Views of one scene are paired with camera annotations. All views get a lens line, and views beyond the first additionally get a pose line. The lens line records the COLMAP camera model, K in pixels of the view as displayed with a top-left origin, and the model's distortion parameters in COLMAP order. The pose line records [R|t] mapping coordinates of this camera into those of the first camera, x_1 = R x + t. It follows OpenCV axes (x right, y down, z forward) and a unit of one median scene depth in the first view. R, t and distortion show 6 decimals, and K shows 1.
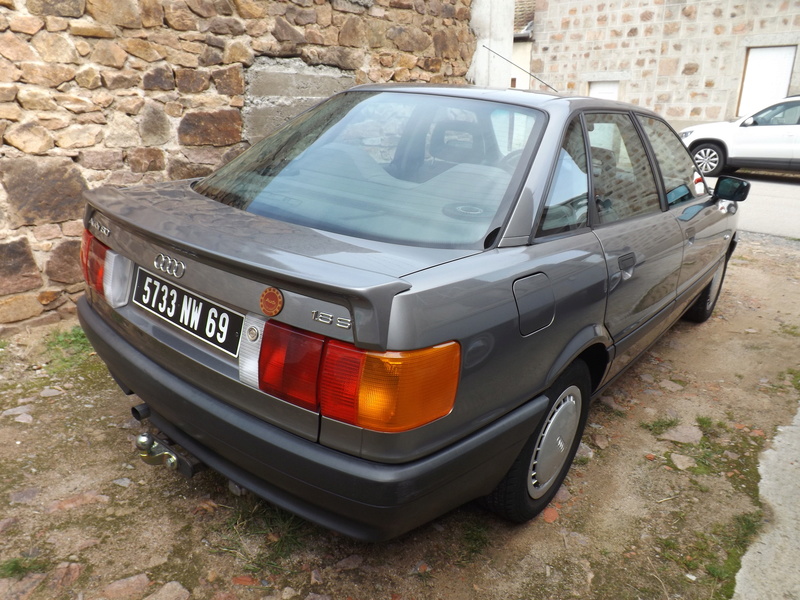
lens RADIAL K [[579.7, 0, 400.0], [0, 579.7, 300.0], [0, 0, 1]] dist [-0.049290, 0.024131]
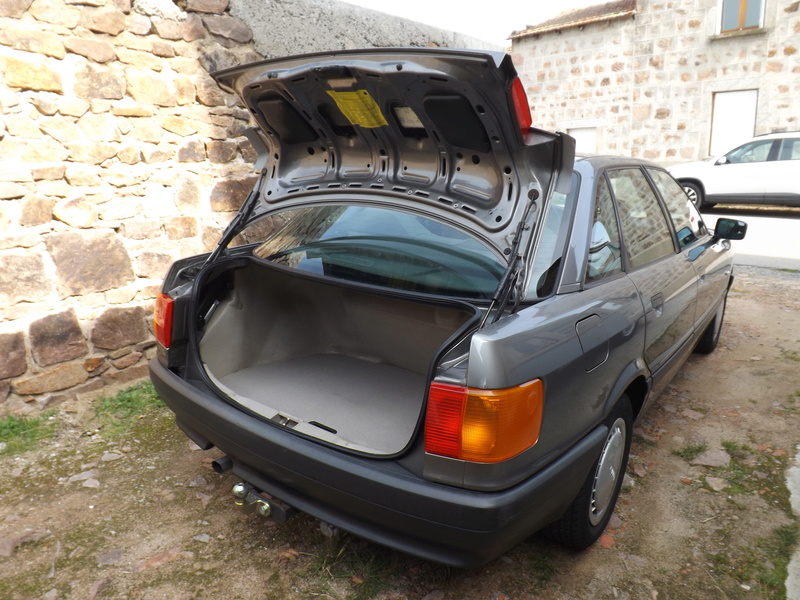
lens RADIAL K [[588.4, 0, 400.0], [0, 588.4, 300.0], [0, 0, 1]] dist [-0.038158, 0.007919]
pose [[0.997735, -0.051629, 0.043127, -0.107169], [0.054911, 0.995381, -0.078751, -0.006948], [-0.038862, 0.080940, 0.995961, -0.076809]]
